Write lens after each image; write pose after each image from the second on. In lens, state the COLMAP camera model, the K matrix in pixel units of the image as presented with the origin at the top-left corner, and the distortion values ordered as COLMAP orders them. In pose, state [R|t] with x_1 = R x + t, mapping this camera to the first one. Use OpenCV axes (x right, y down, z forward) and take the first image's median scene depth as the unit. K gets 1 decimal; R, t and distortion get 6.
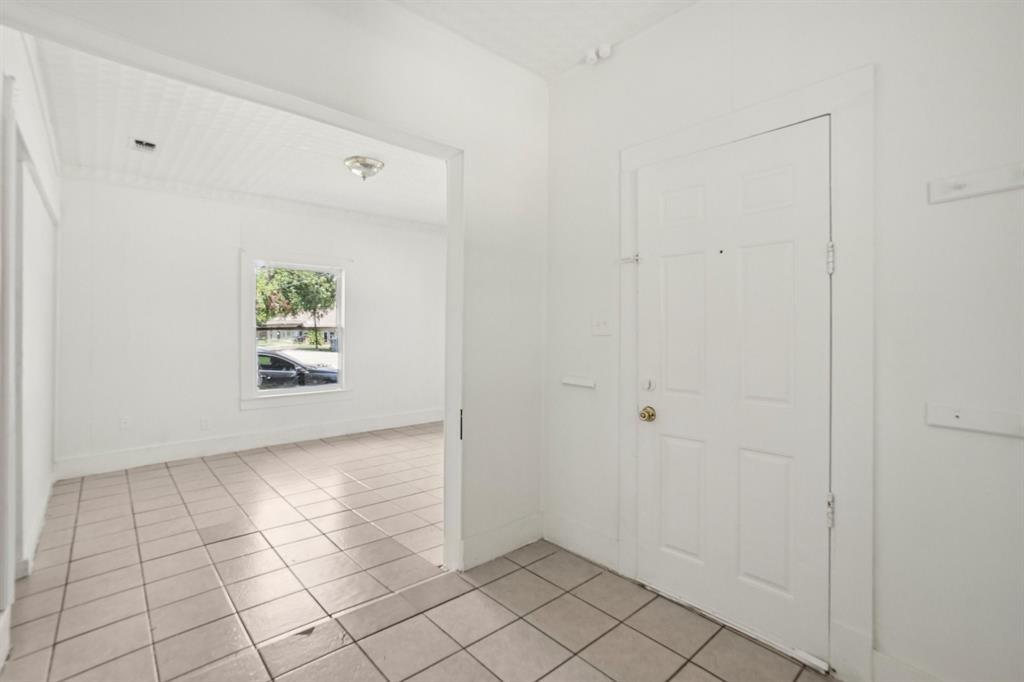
lens RADIAL K [[477.5, 0, 513.0], [0, 477.5, 334.0], [0, 0, 1]] dist [-0.002846, 0.006664]
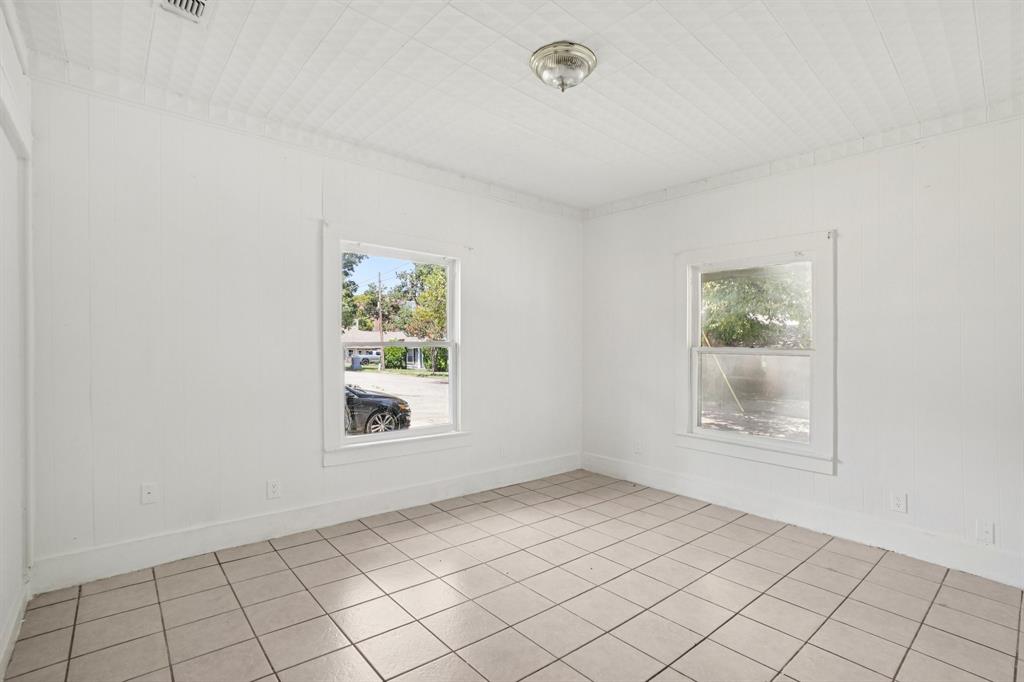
lens RADIAL K [[477.5, 0, 534.9], [0, 477.5, 369.8], [0, 0, 1]] dist [-0.002846, 0.006664]
pose [[0.999802, 0.011622, 0.016170, -0.287797], [-0.012168, 0.999346, 0.034065, -0.000257], [-0.015763, -0.034255, 0.999289, 0.335783]]
